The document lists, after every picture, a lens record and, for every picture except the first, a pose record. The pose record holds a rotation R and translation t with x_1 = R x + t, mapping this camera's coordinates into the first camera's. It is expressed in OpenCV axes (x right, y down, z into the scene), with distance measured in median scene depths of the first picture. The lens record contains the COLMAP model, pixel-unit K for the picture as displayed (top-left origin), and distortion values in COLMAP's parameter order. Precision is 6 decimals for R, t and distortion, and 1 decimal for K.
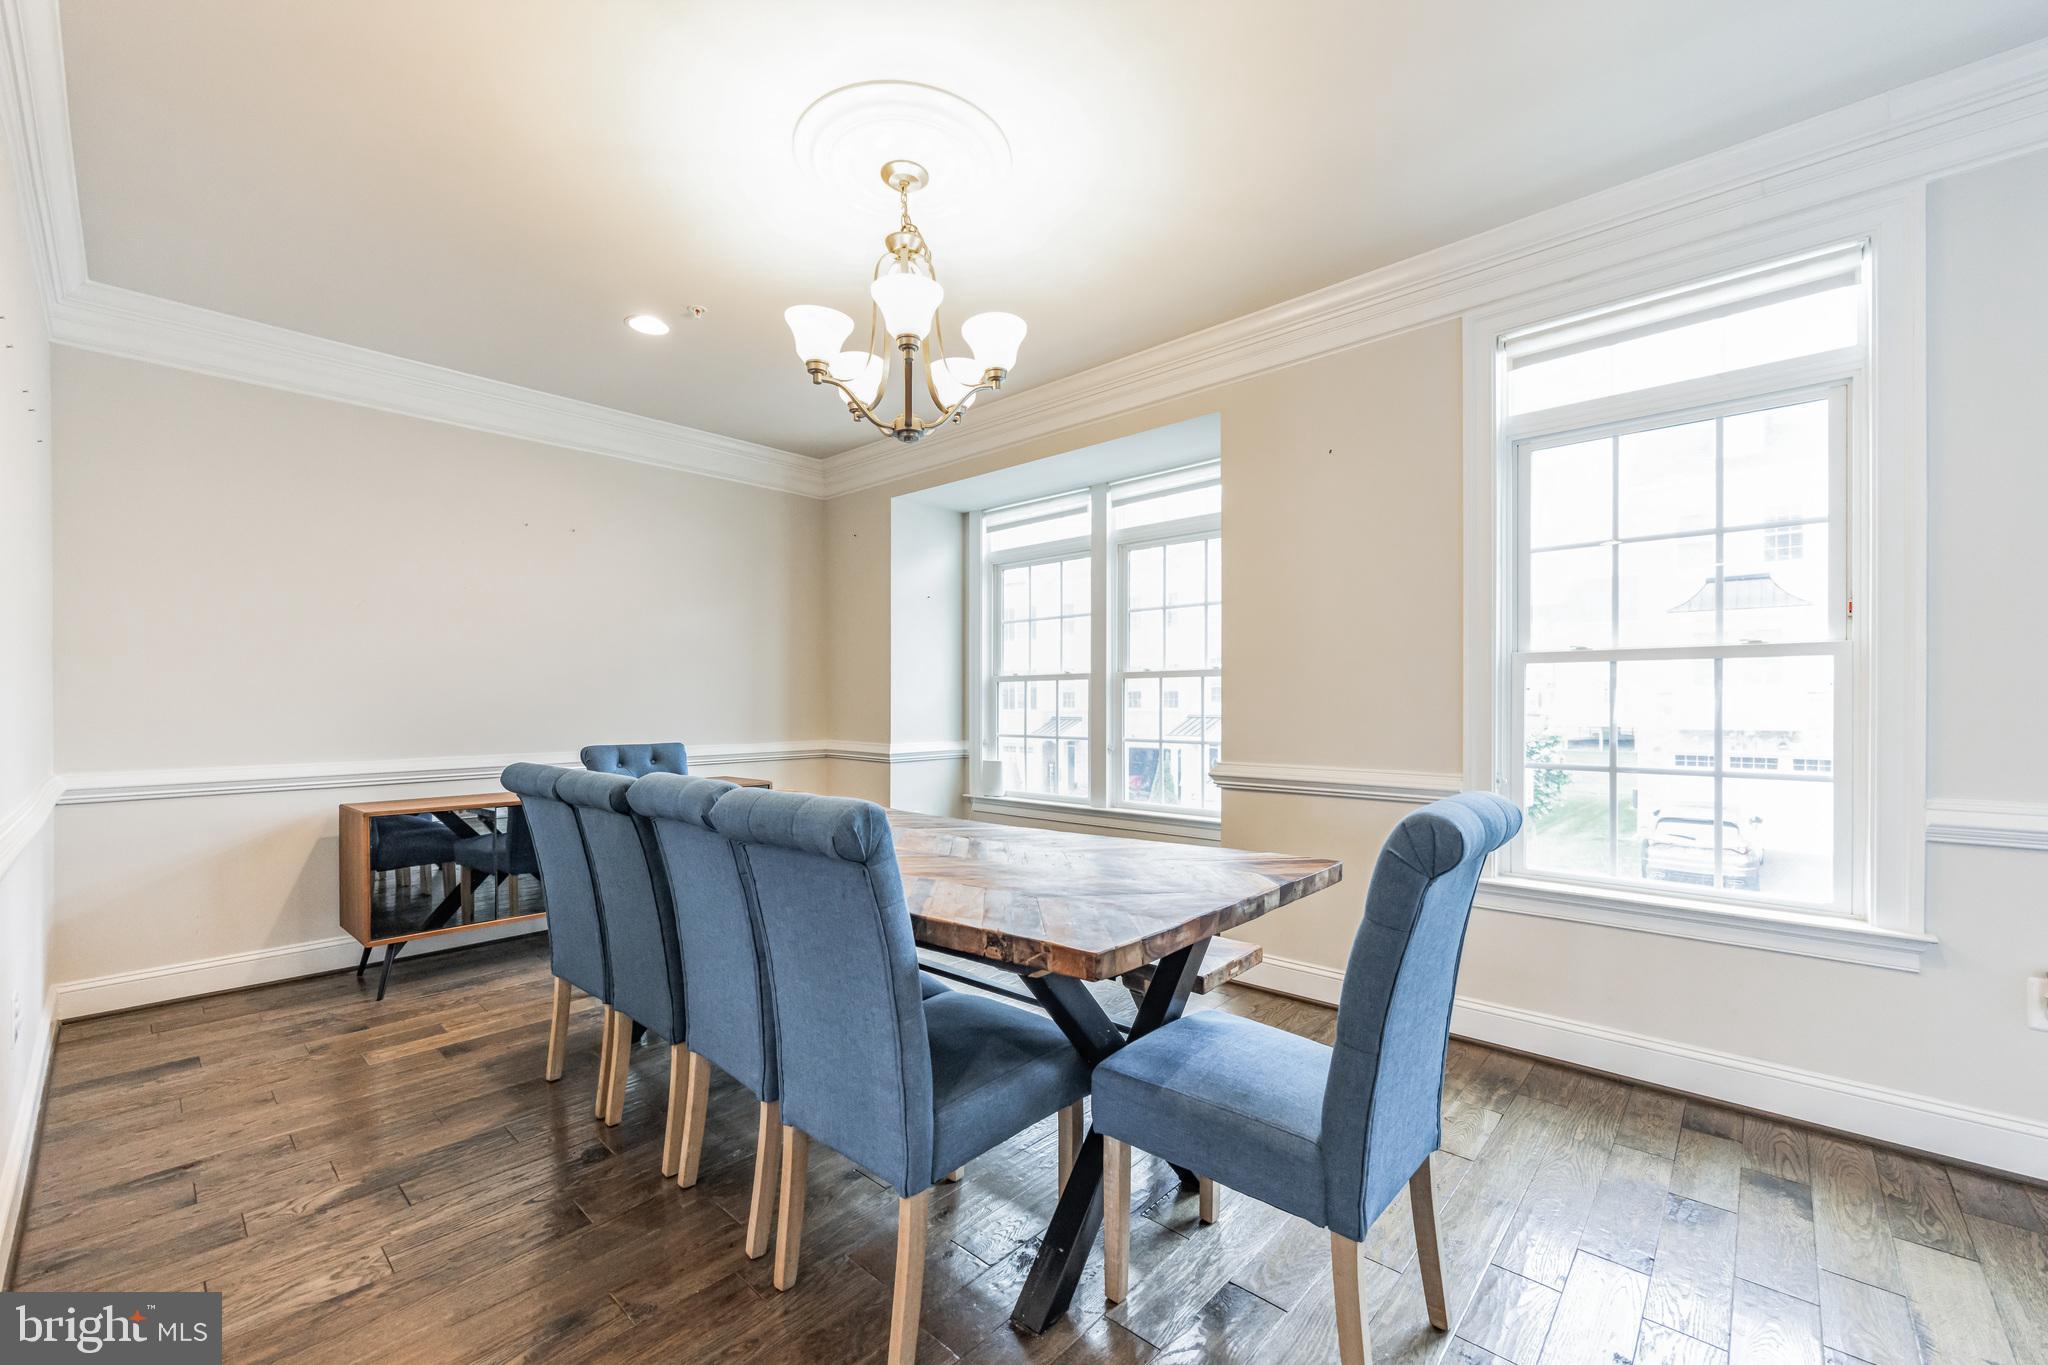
lens RADIAL K [[836.2, 0, 1021.2], [0, 836.2, 701.6], [0, 0, 1]] dist [-0.000904, -0.000016]
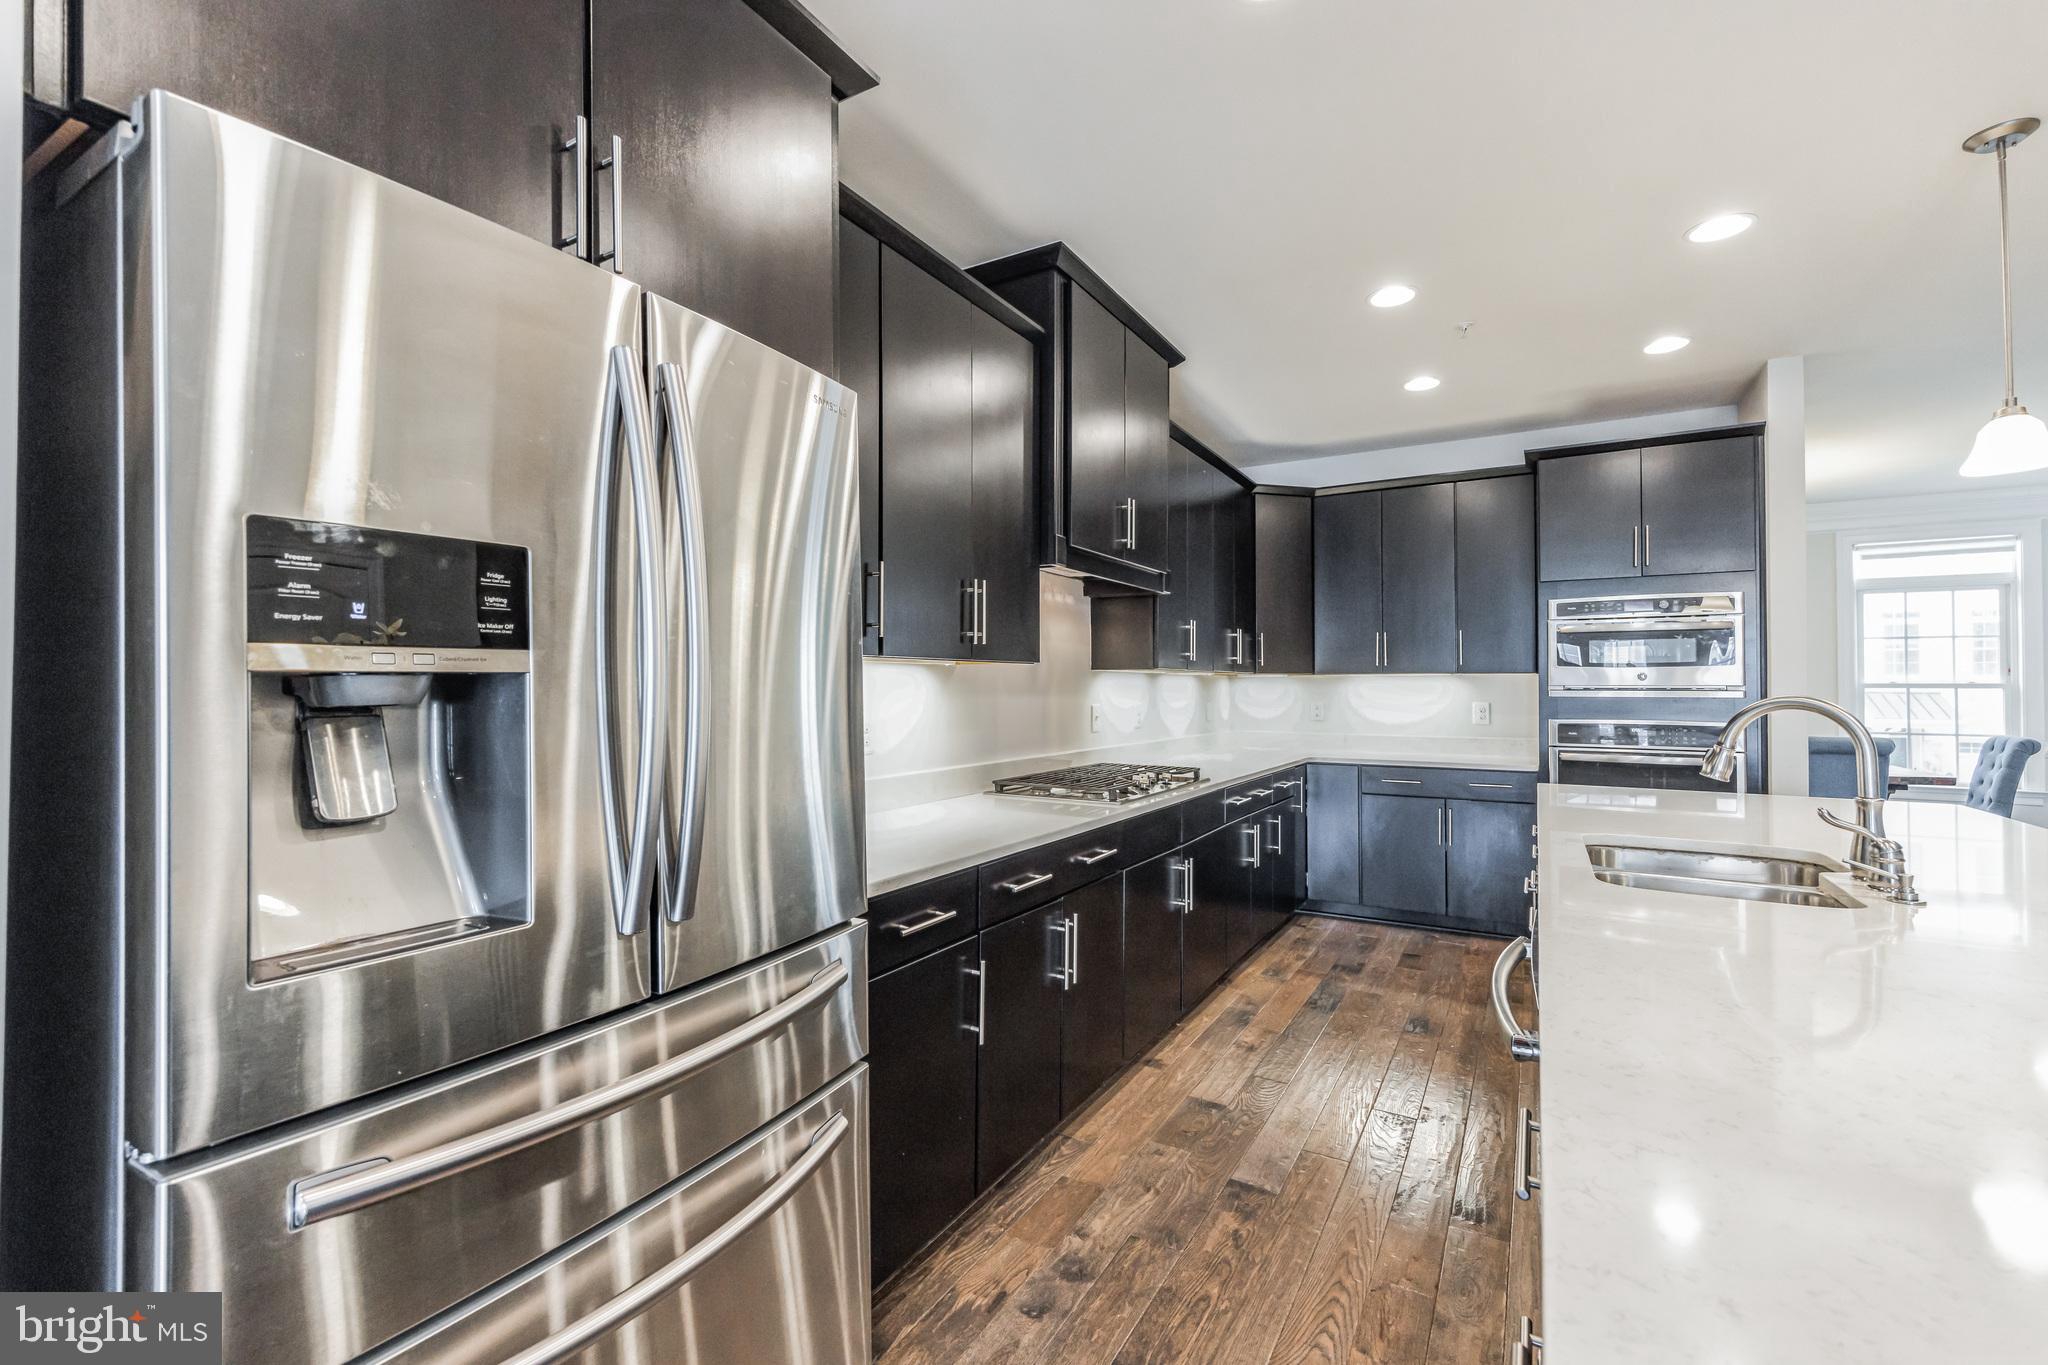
lens RADIAL K [[883.1, 0, 1015.1], [0, 883.1, 683.0], [0, 0, 1]] dist [-0.001028, -0.000186]
pose [[0.980272, 0.009827, 0.197409, -2.414750], [-0.007676, 0.999903, -0.011655, -0.015896], [-0.197504, 0.009910, 0.980252, -1.015455]]
